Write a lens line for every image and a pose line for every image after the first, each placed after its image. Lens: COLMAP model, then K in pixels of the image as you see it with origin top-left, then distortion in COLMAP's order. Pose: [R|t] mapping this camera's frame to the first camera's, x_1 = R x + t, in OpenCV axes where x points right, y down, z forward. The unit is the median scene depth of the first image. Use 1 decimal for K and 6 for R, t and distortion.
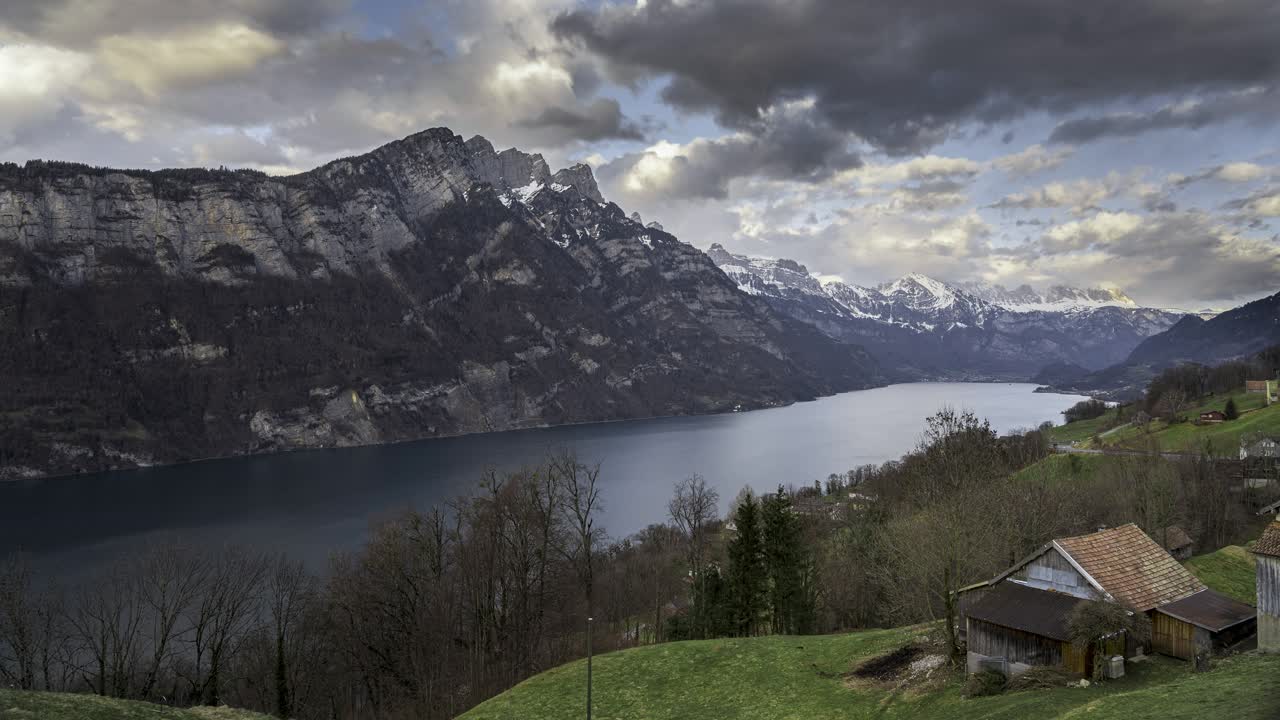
lens RADIAL K [[853.3, 0, 640.0], [0, 853.3, 360.0], [0, 0, 1]] dist [-0.169824, 0.088602]
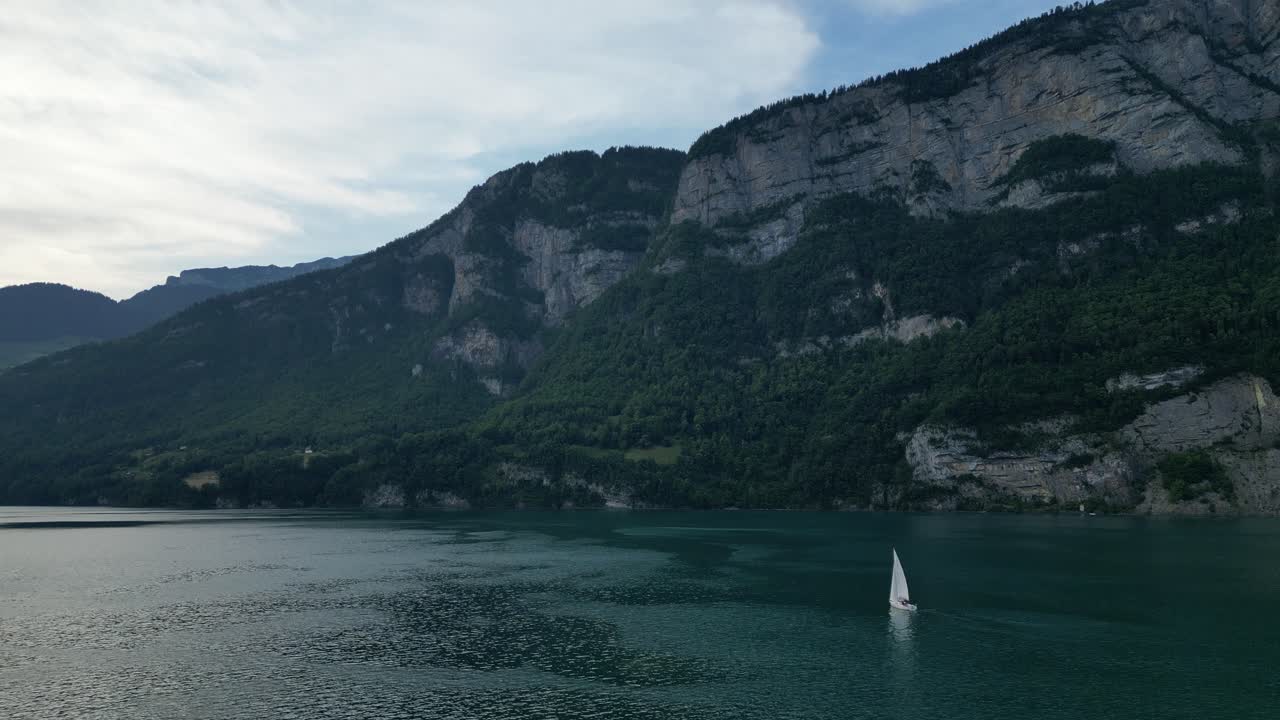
lens RADIAL K [[933.7, 0, 638.4], [0, 933.7, 364.6], [0, 0, 1]] dist [0.083731, -0.083379]
pose [[0.121950, -0.147406, -0.981529, 0.040841], [0.007201, 0.989016, -0.147636, 0.085405], [0.992510, 0.010936, 0.121672, 0.621121]]
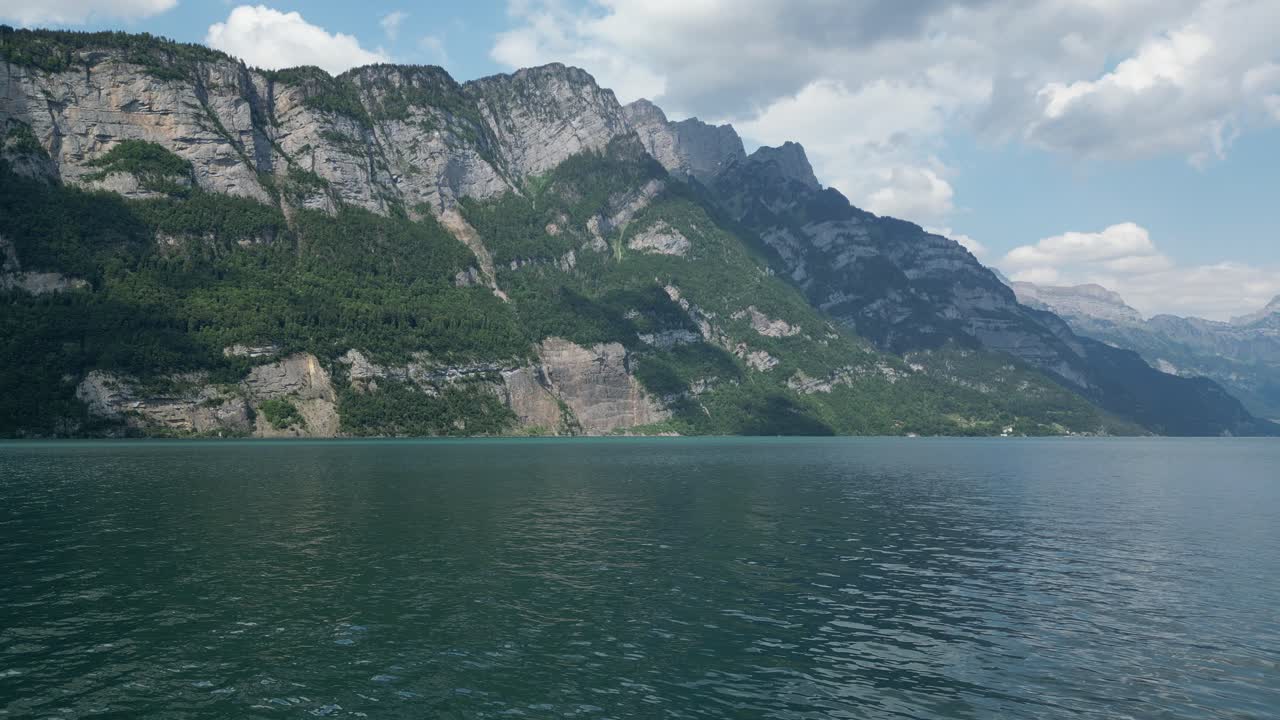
lens RADIAL K [[933.7, 0, 638.4], [0, 933.7, 364.6], [0, 0, 1]] dist [0.083731, -0.083379]
pose [[0.960203, -0.036304, -0.276935, 0.076152], [0.016272, 0.997104, -0.074295, 0.091982], [0.278830, 0.066832, 0.958012, 0.370681]]
